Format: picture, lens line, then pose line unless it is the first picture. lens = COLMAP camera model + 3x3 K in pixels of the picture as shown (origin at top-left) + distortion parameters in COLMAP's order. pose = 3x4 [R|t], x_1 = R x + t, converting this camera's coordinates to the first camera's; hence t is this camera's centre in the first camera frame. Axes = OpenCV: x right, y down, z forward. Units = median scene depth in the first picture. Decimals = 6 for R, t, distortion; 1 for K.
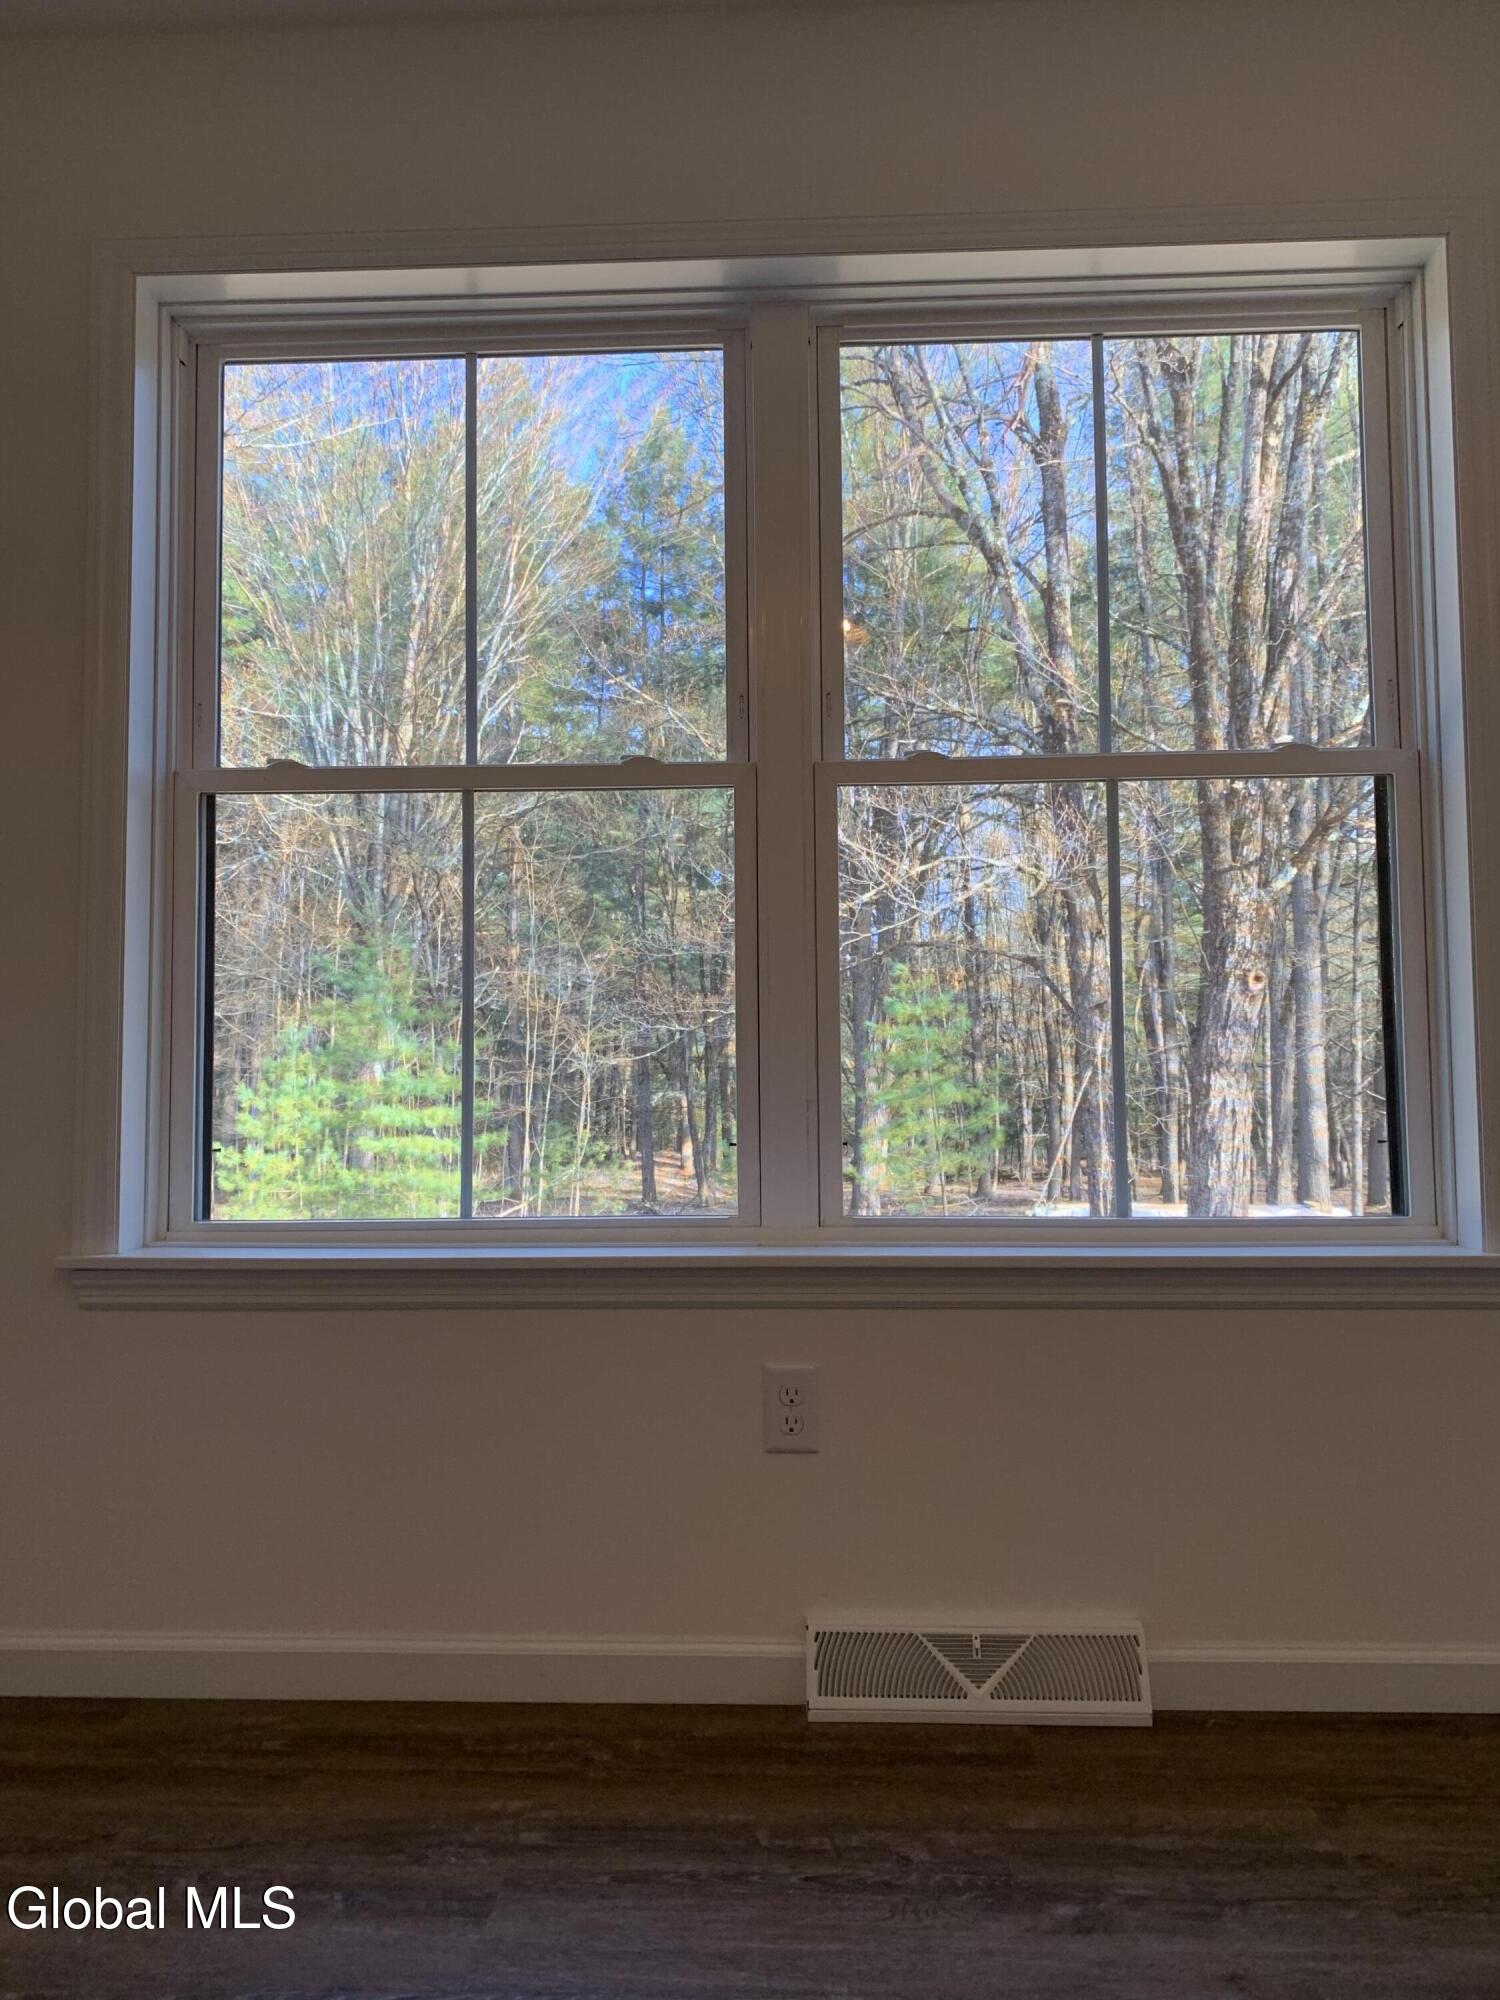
lens RADIAL K [[1513.2, 0, 743.6], [0, 1513.2, 974.6], [0, 0, 1]] dist [0.006708, -0.008667]
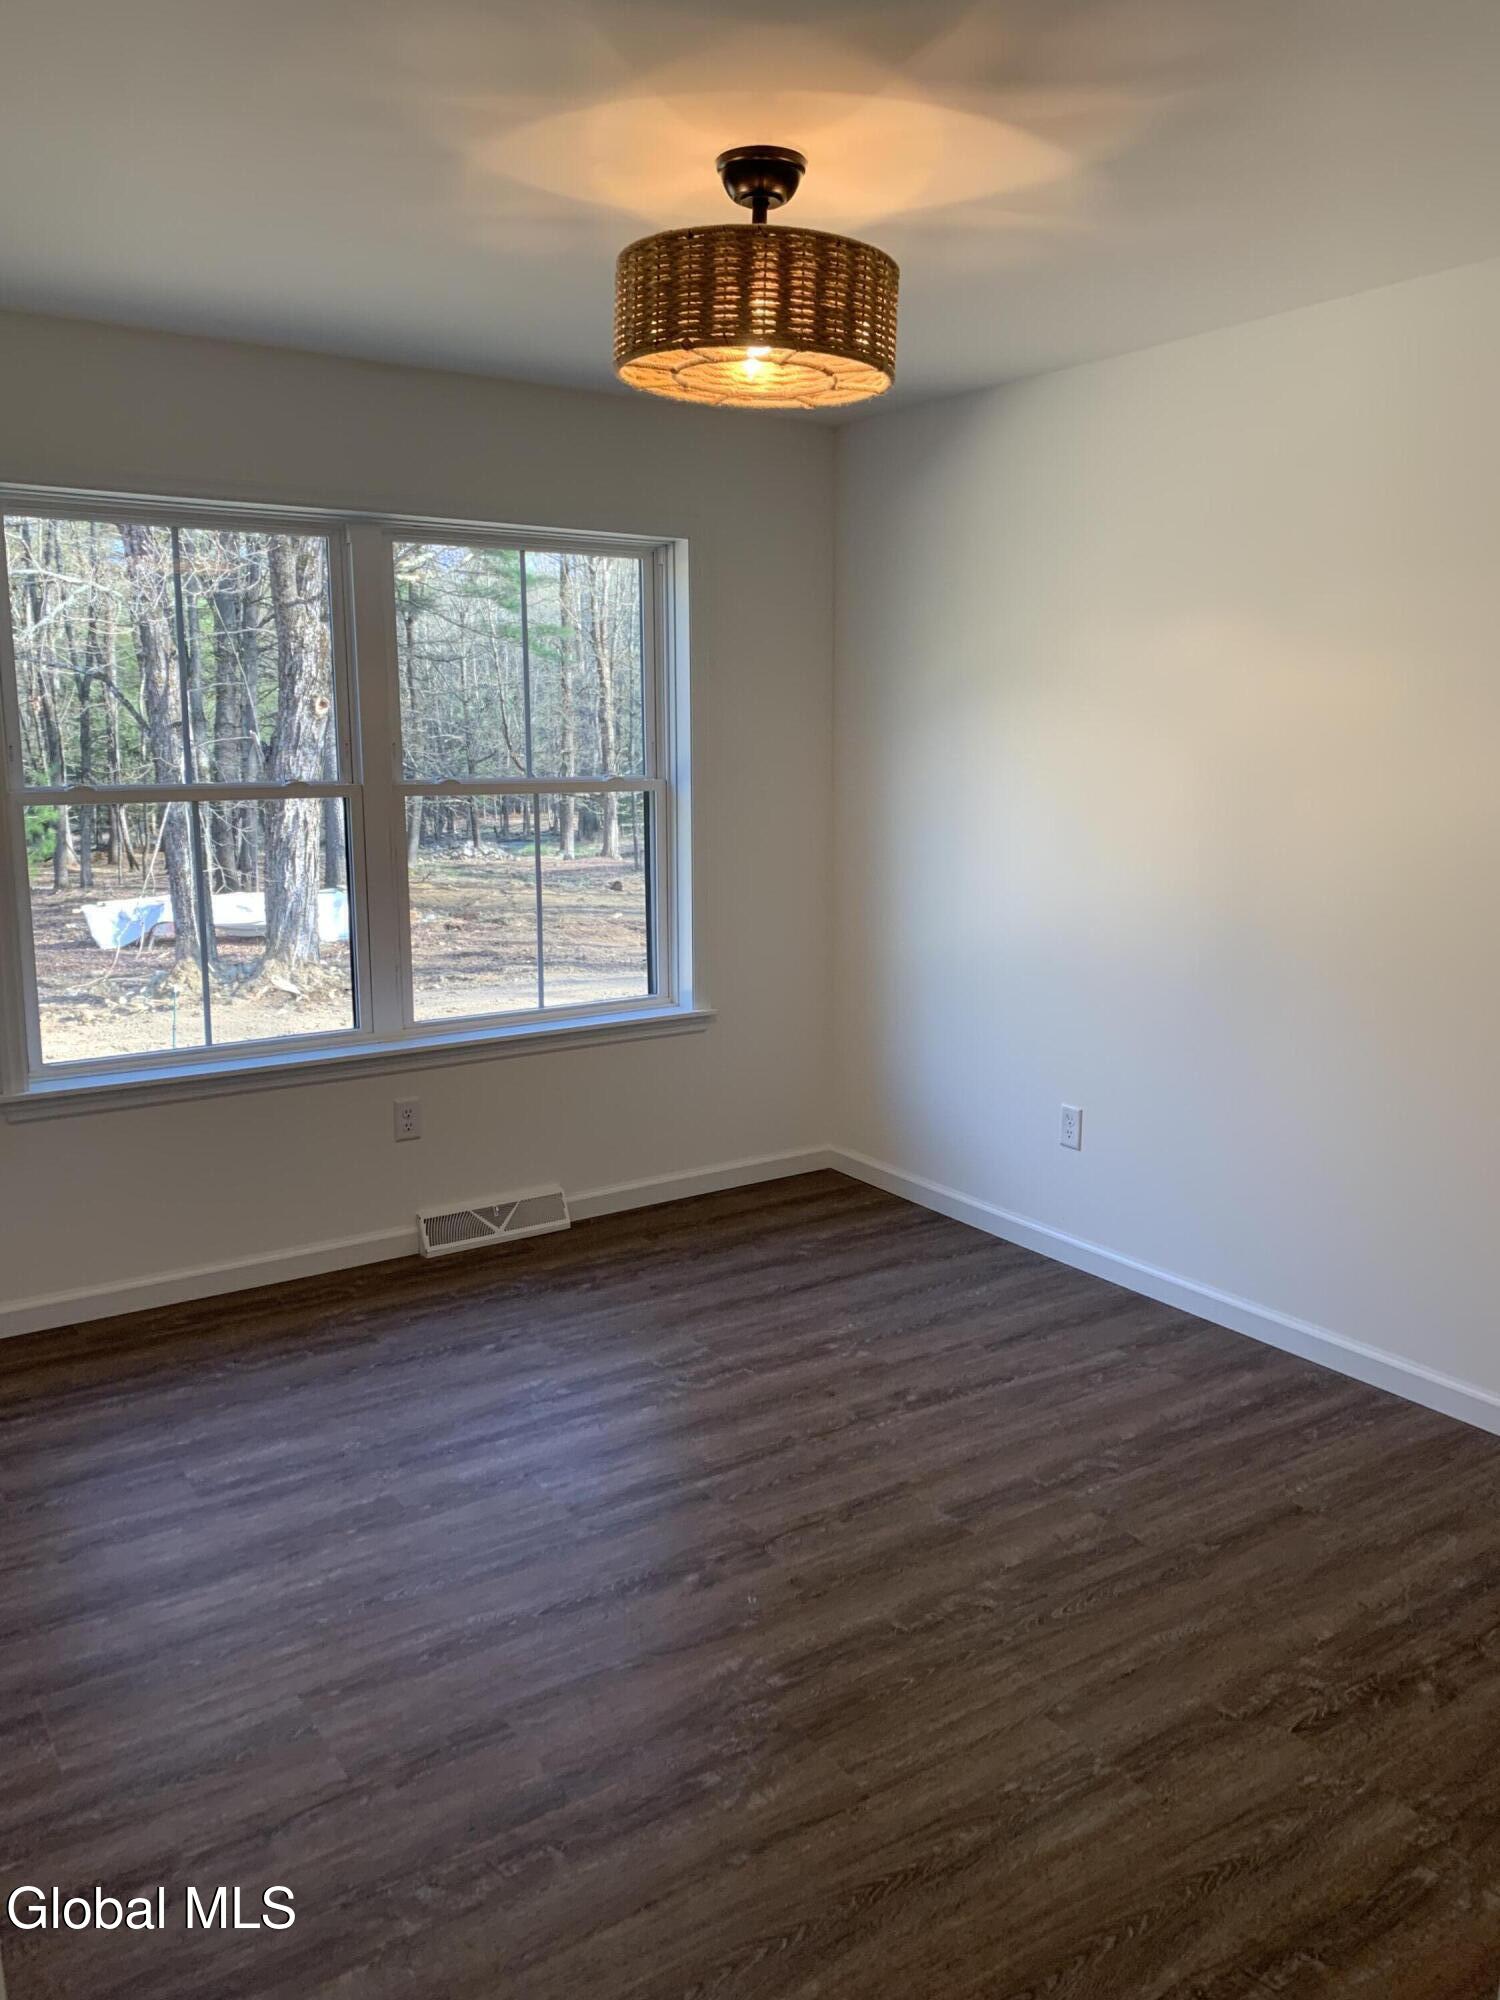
lens RADIAL K [[1513.2, 0, 743.6], [0, 1513.2, 974.6], [0, 0, 1]] dist [0.006708, -0.008667]
pose [[0.795137, -0.088856, 0.599884, -0.838753], [-0.045178, 0.977779, 0.204714, -0.351534], [-0.604744, -0.189877, 0.773454, -0.836713]]
